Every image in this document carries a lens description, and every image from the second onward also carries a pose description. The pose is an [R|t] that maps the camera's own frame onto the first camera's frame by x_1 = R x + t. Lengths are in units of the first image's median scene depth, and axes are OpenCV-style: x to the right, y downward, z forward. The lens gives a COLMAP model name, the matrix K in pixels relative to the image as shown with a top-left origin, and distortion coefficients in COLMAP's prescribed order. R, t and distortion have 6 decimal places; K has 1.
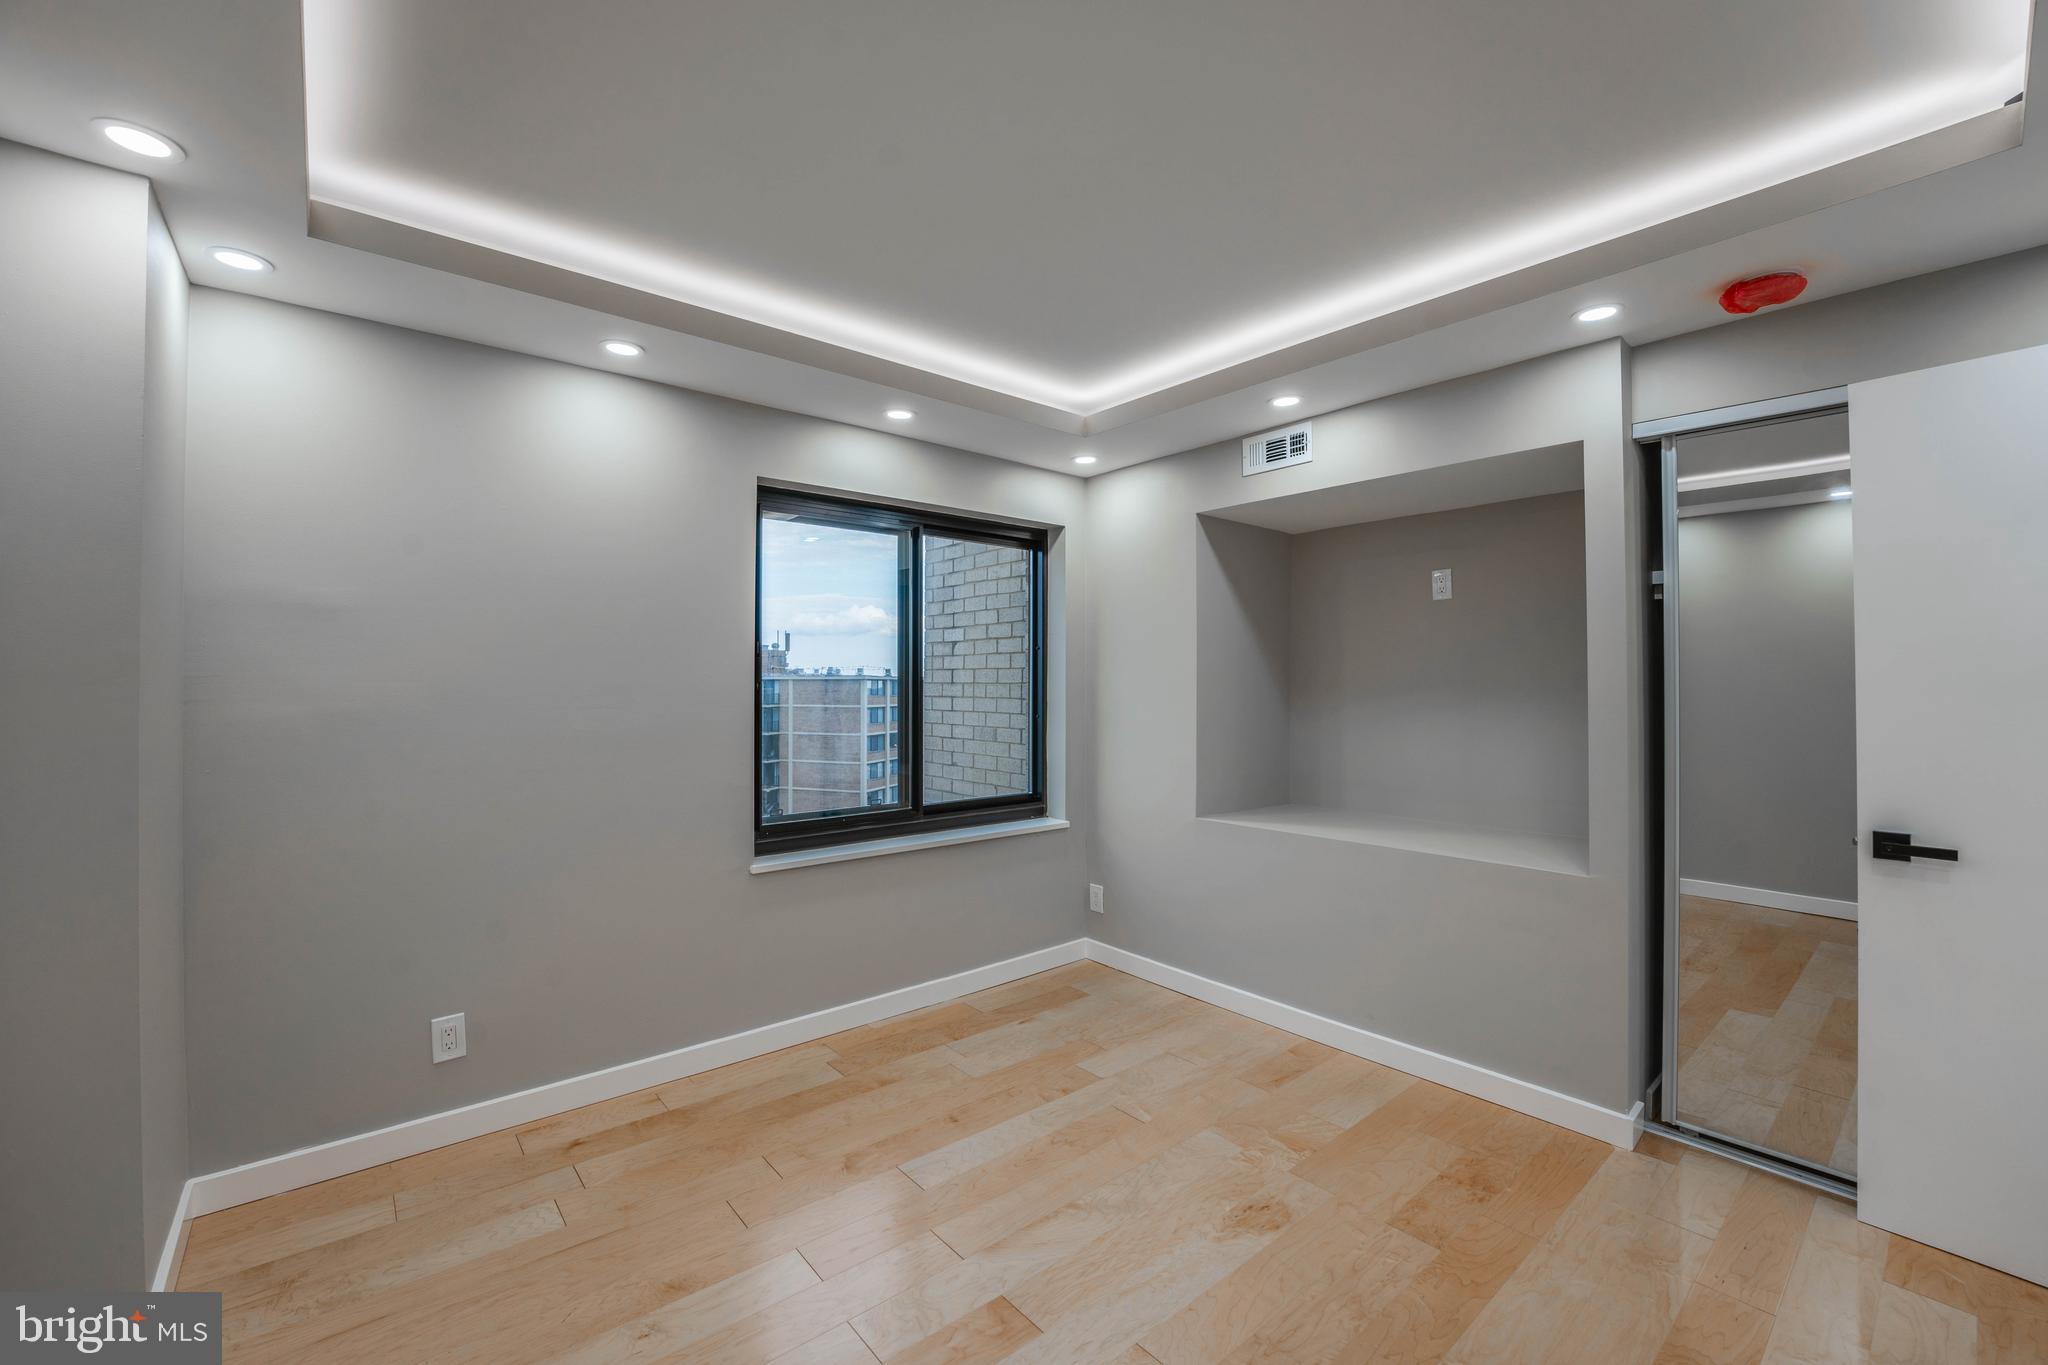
lens RADIAL K [[835.3, 0, 1023.7], [0, 835.3, 686.6], [0, 0, 1]] dist [-0.031106, 0.003958]
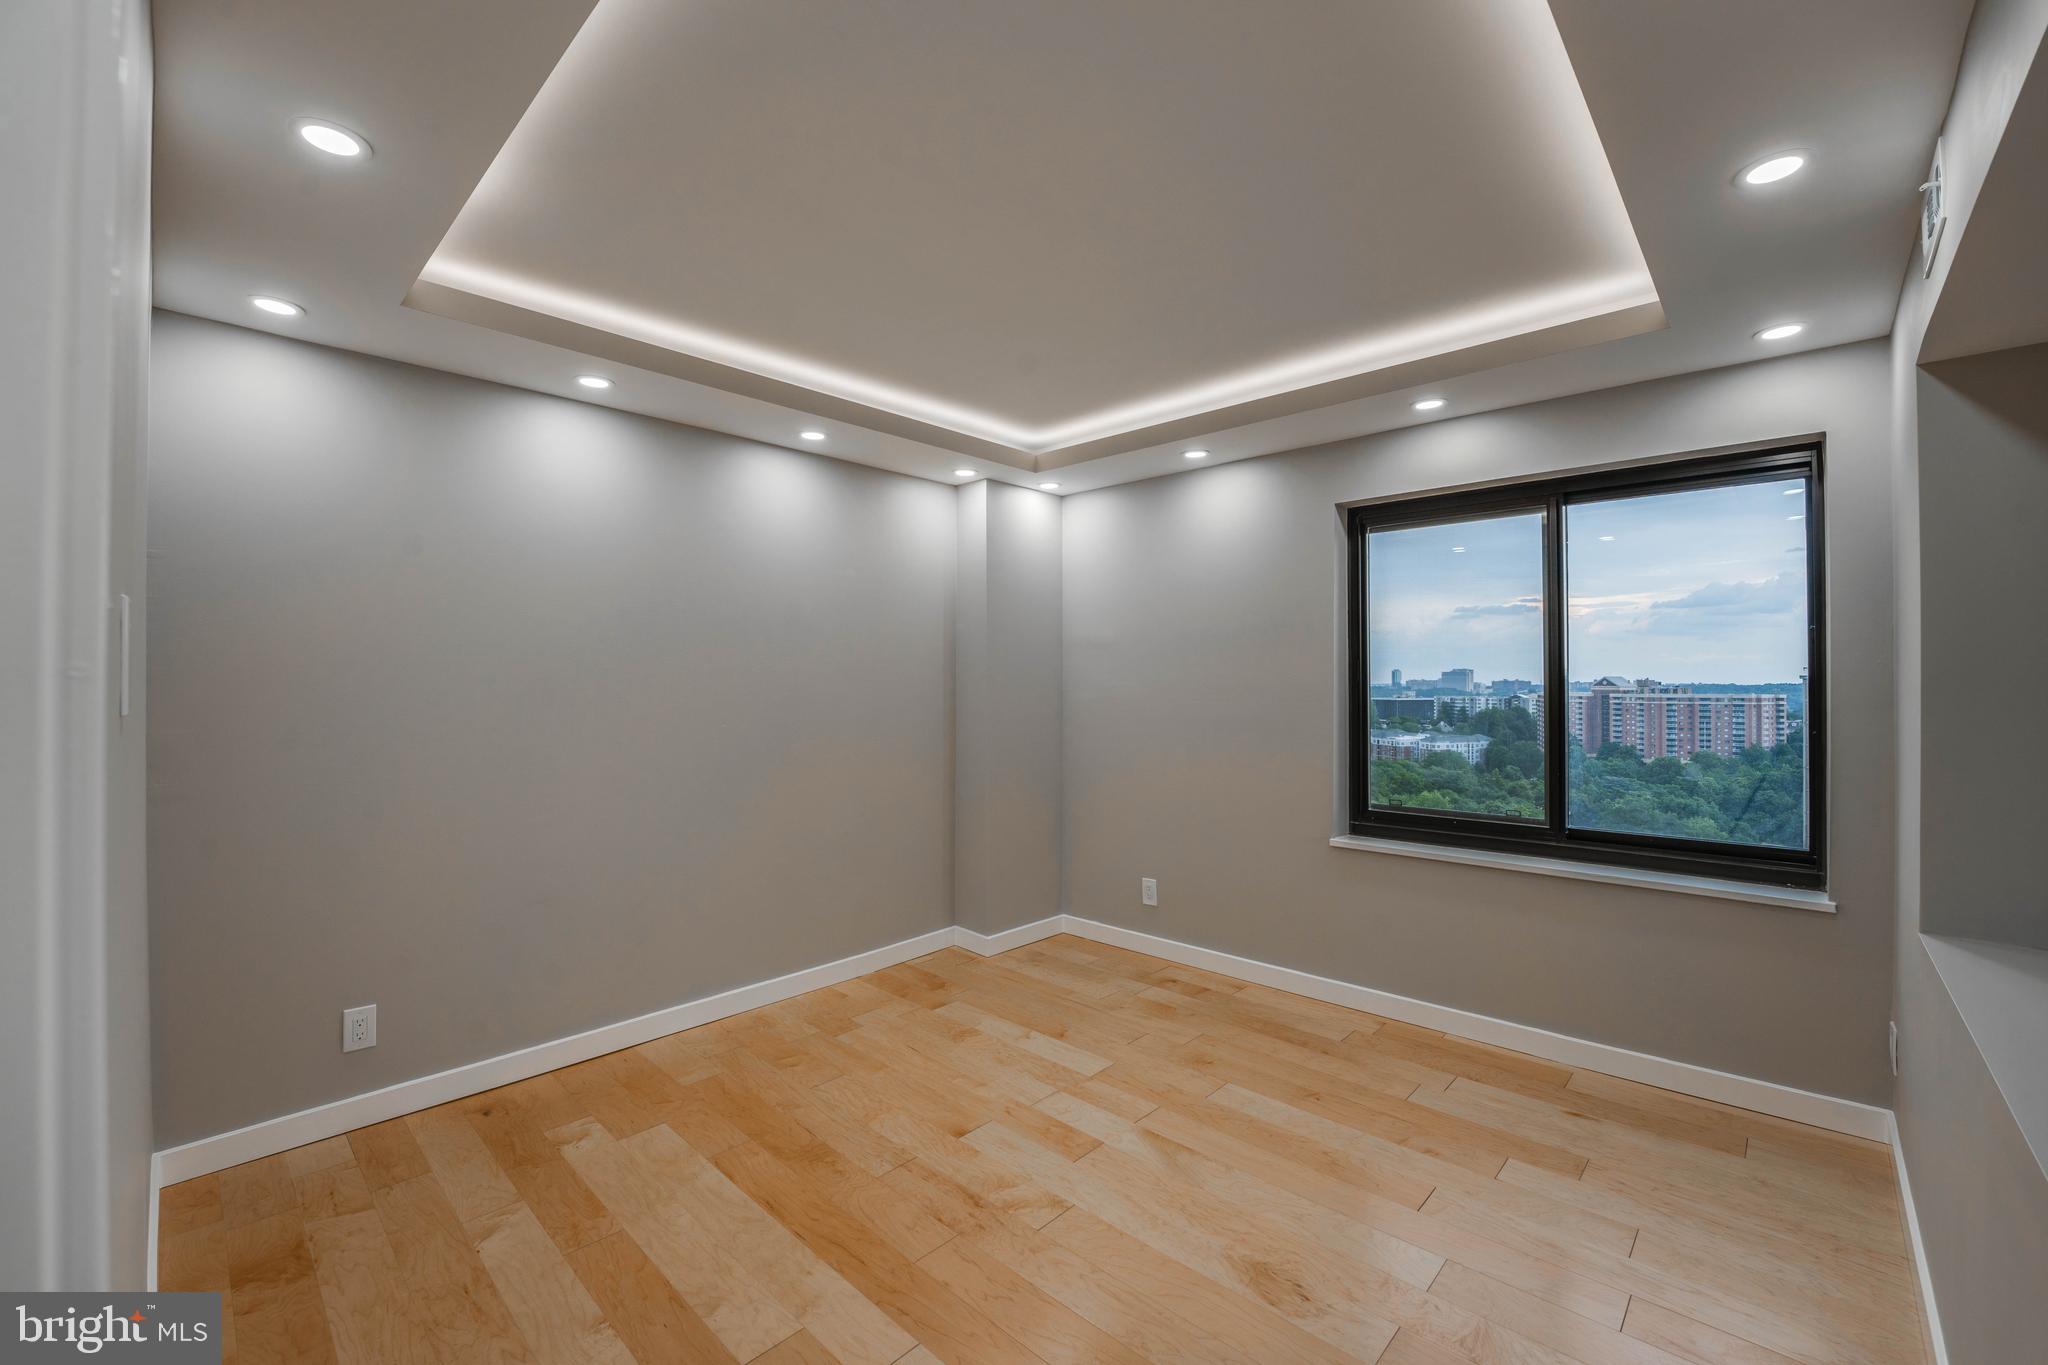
lens RADIAL K [[835.3, 0, 1031.0], [0, 835.3, 678.6], [0, 0, 1]] dist [-0.031106, 0.003958]
pose [[0.116050, -0.004515, -0.993233, 0.827890], [-0.001931, 0.999987, -0.004771, -0.004825], [0.993241, 0.002471, 0.116040, 0.463131]]
